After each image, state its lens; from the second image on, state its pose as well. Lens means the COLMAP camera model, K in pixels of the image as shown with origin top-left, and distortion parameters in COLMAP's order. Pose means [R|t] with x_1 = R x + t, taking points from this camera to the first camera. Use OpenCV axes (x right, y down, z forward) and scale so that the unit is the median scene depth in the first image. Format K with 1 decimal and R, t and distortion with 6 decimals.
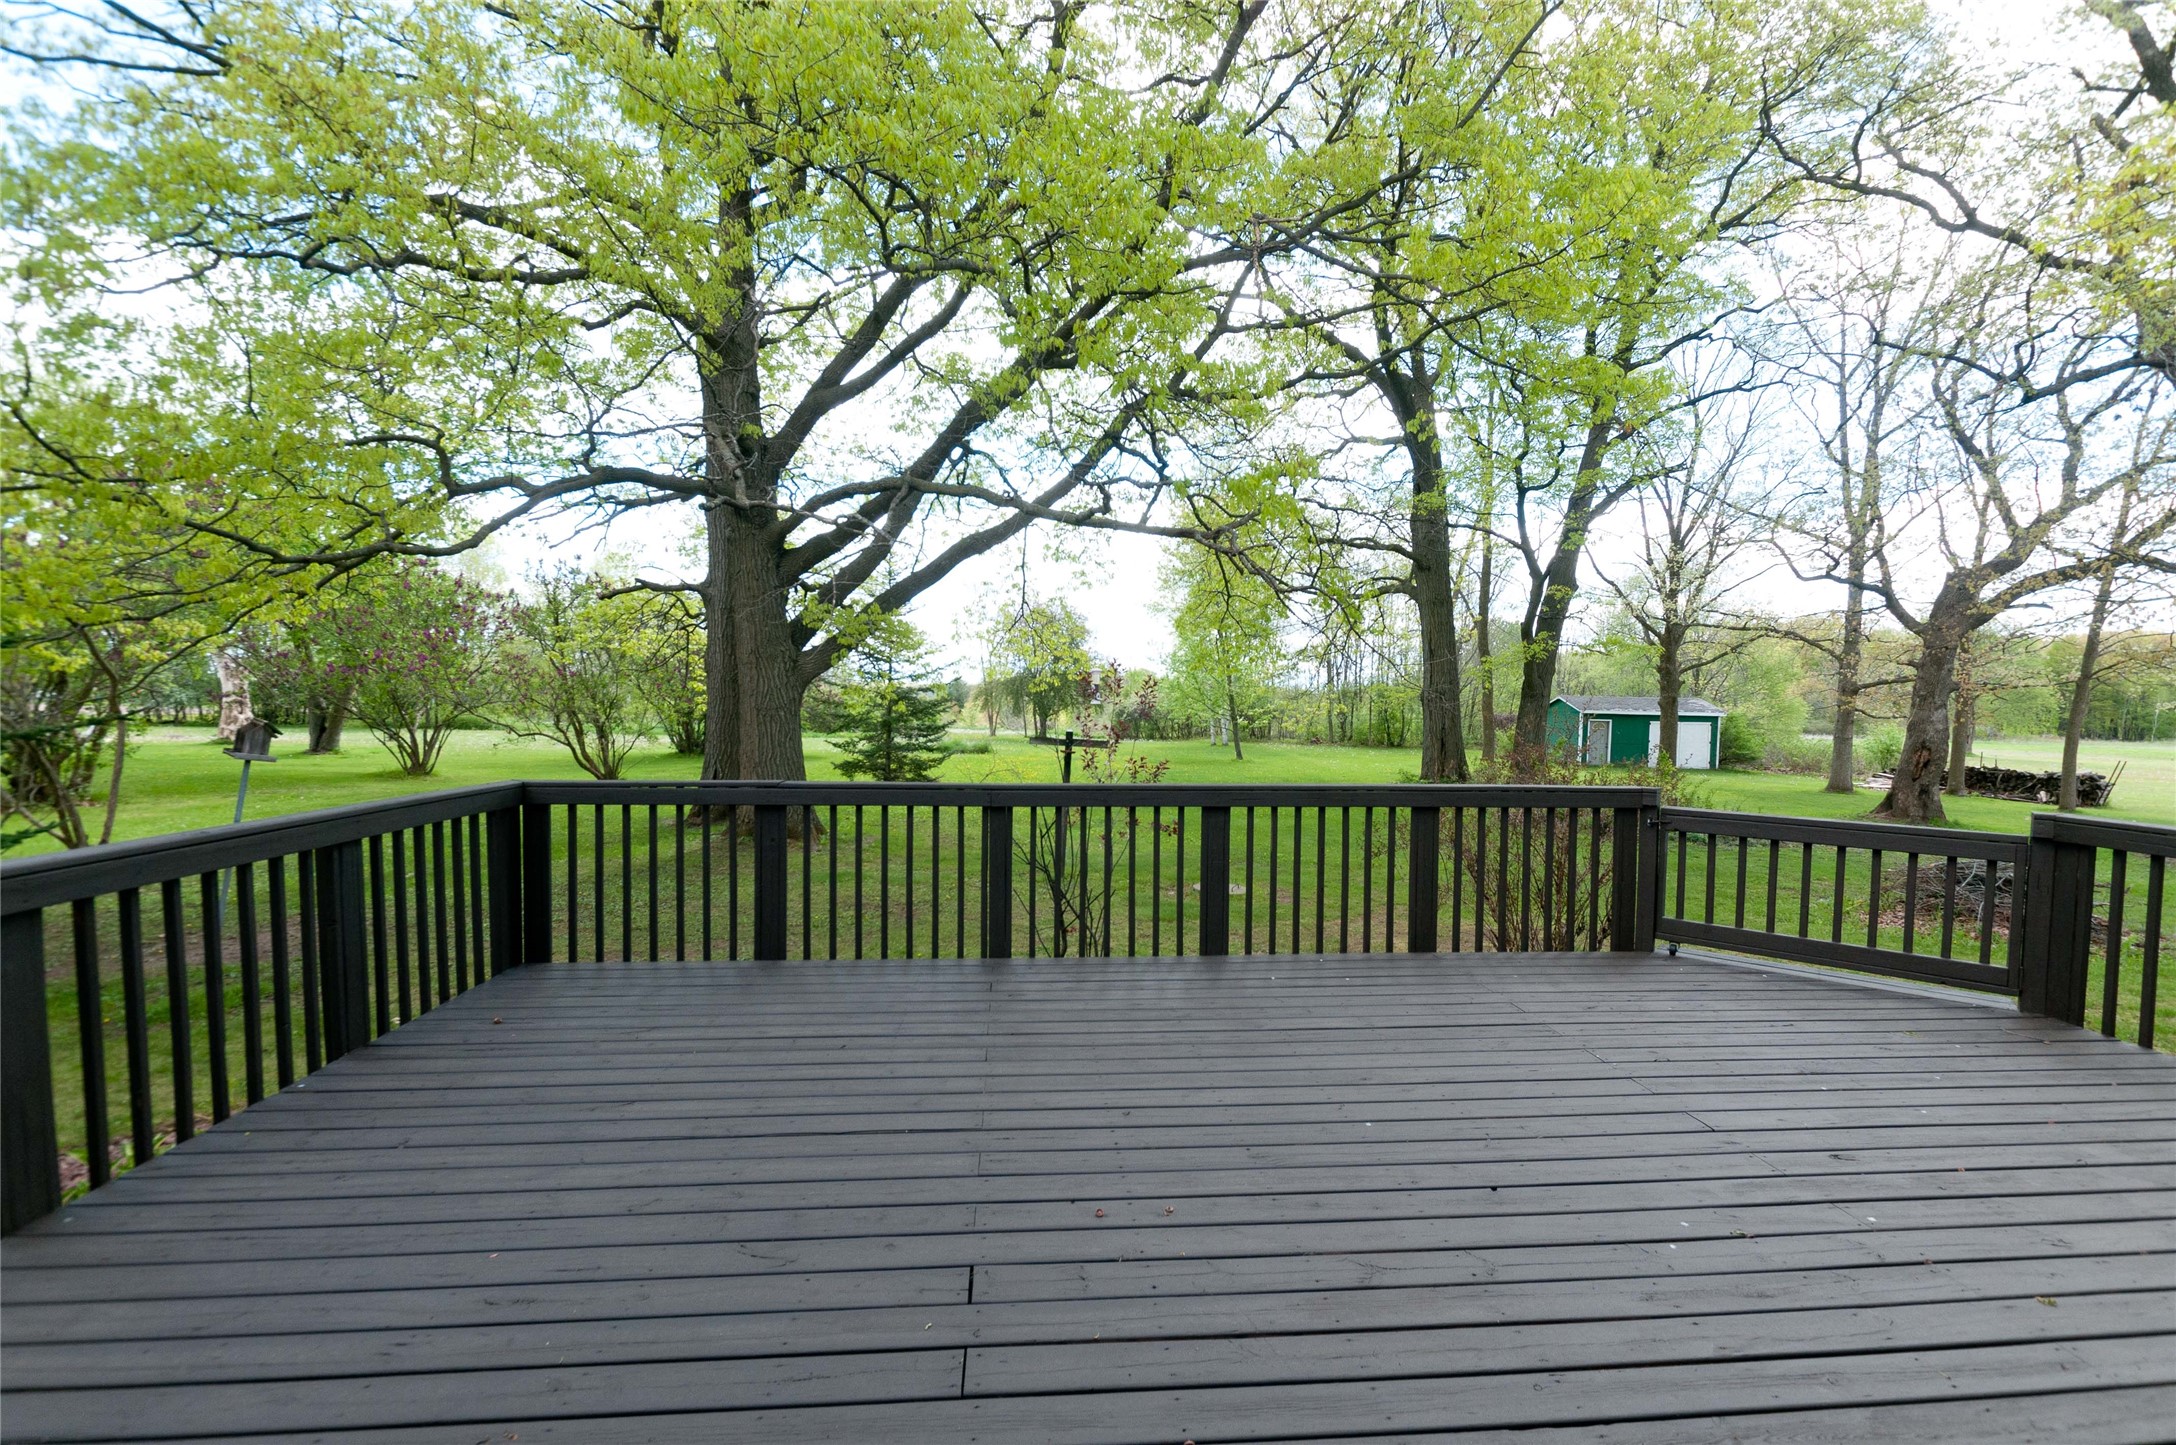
lens RADIAL K [[934.4, 0, 1095.0], [0, 934.4, 736.9], [0, 0, 1]] dist [0.010906, -0.005280]
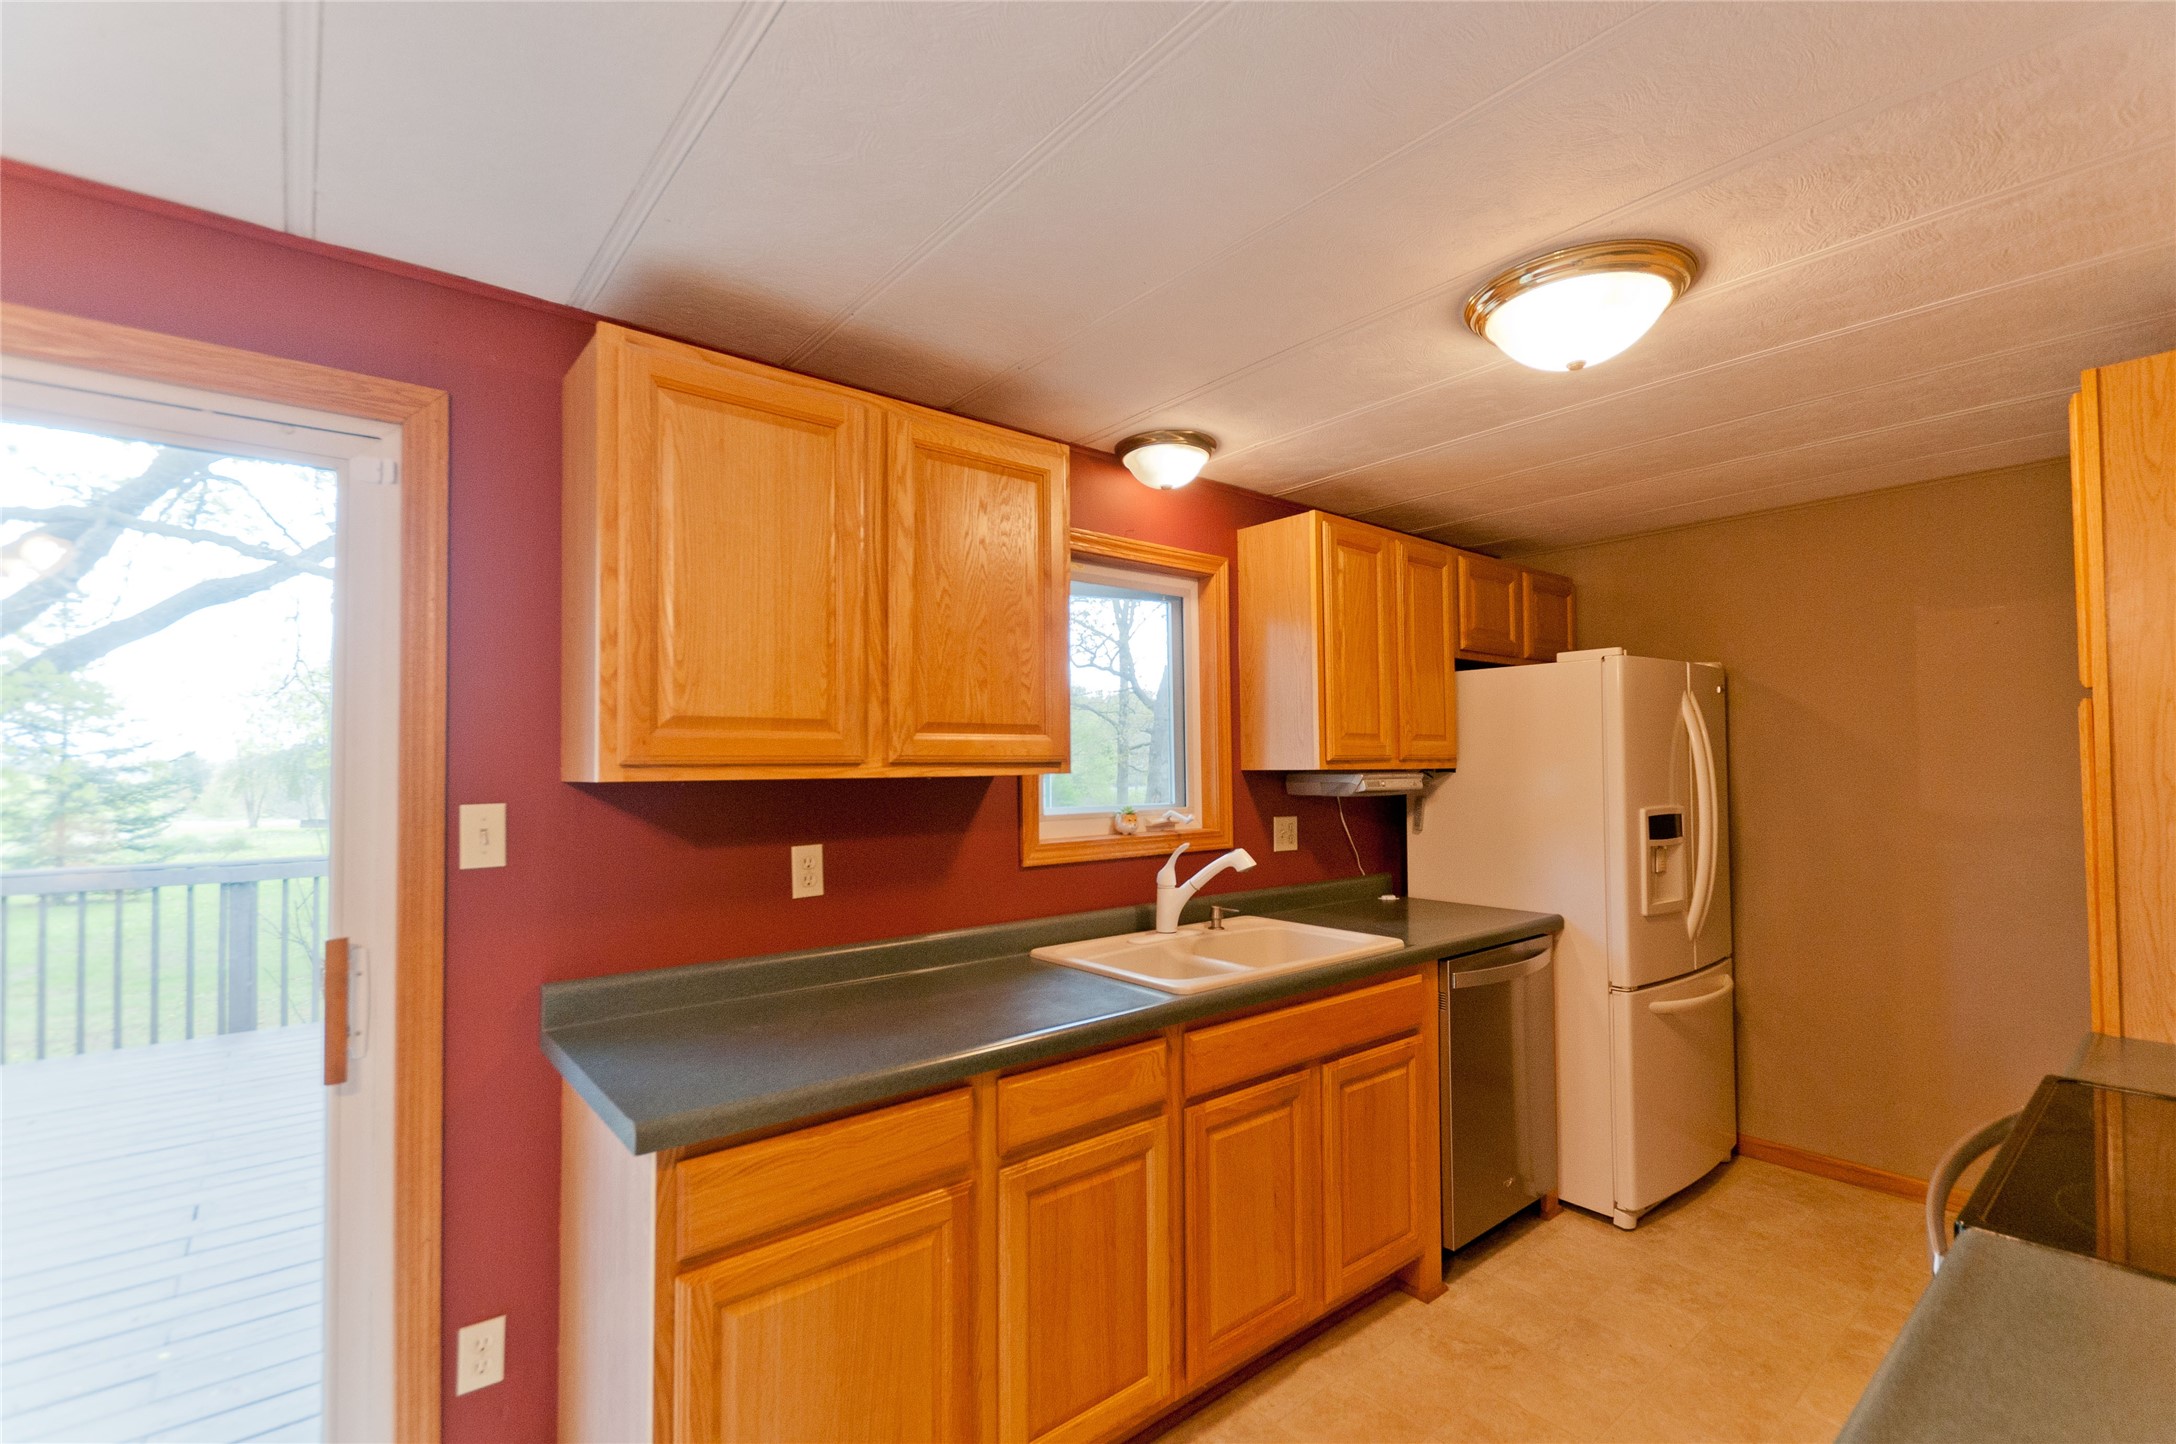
lens RADIAL K [[963.3, 0, 1093.1], [0, 963.3, 740.9], [0, 0, 1]] dist [0.012015, -0.006030]
pose [[0.822469, -0.009723, 0.568727, 0.013545], [0.047519, 0.997533, -0.051666, 0.004342], [-0.566822, 0.069519, 0.820902, -0.087443]]
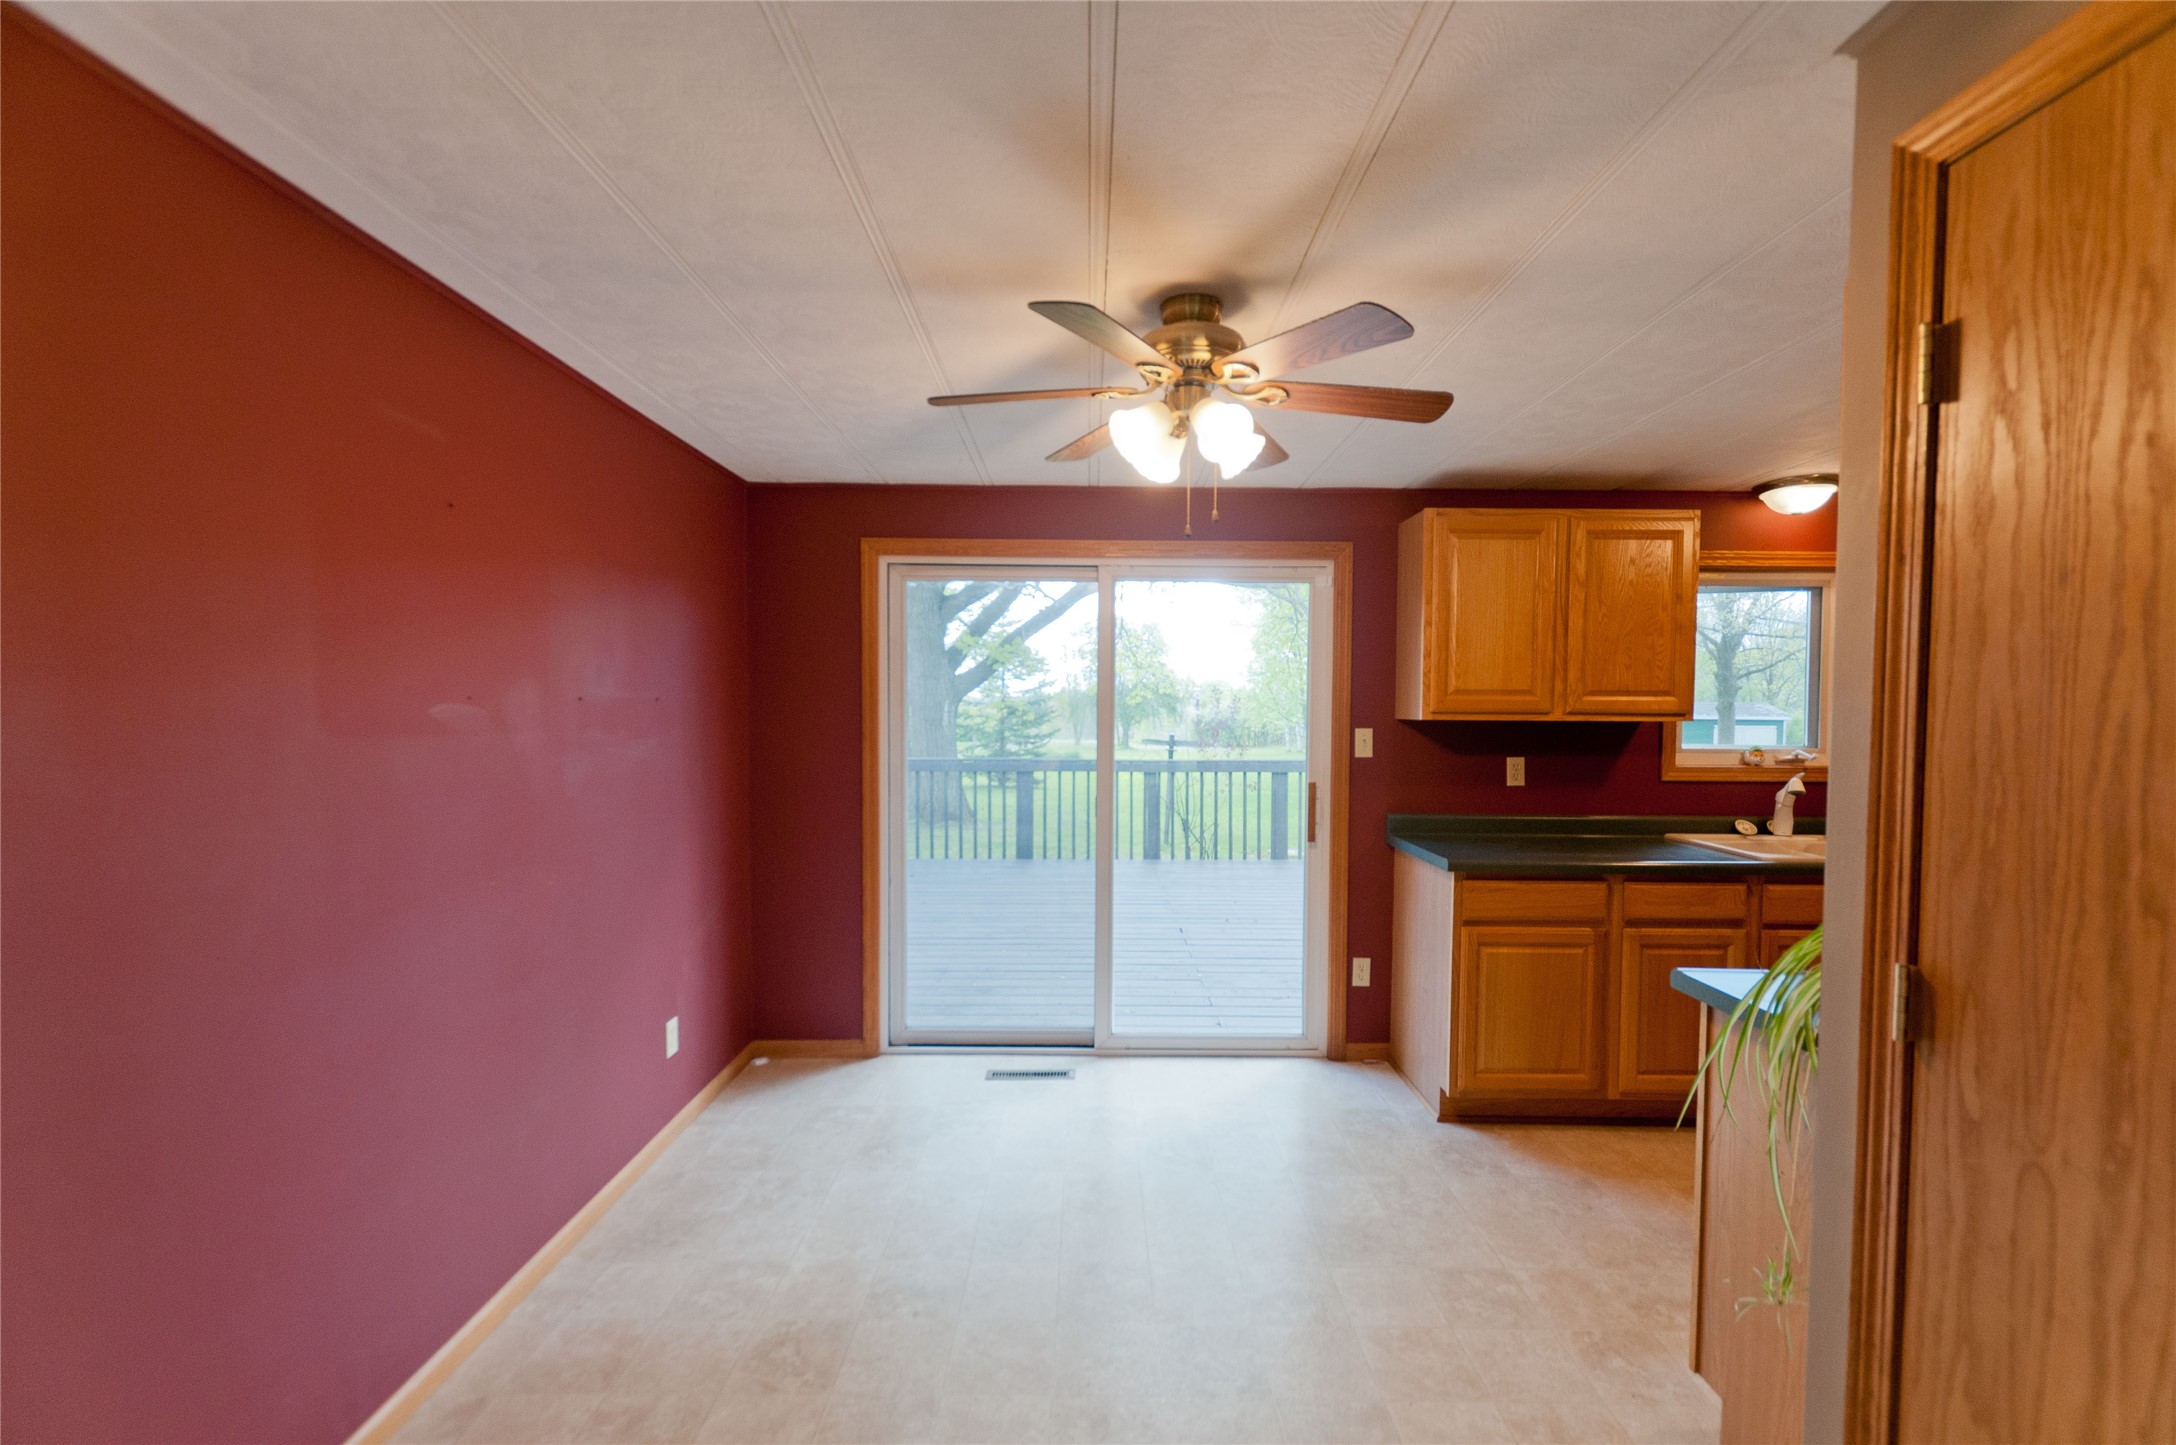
lens RADIAL K [[934.4, 0, 1095.0], [0, 934.4, 736.9], [0, 0, 1]] dist [0.010906, -0.005280]
pose [[0.996729, -0.007480, -0.080465, -0.015207], [0.006568, 0.999911, -0.011596, 0.006077], [0.080545, 0.011029, 0.996690, -0.160534]]
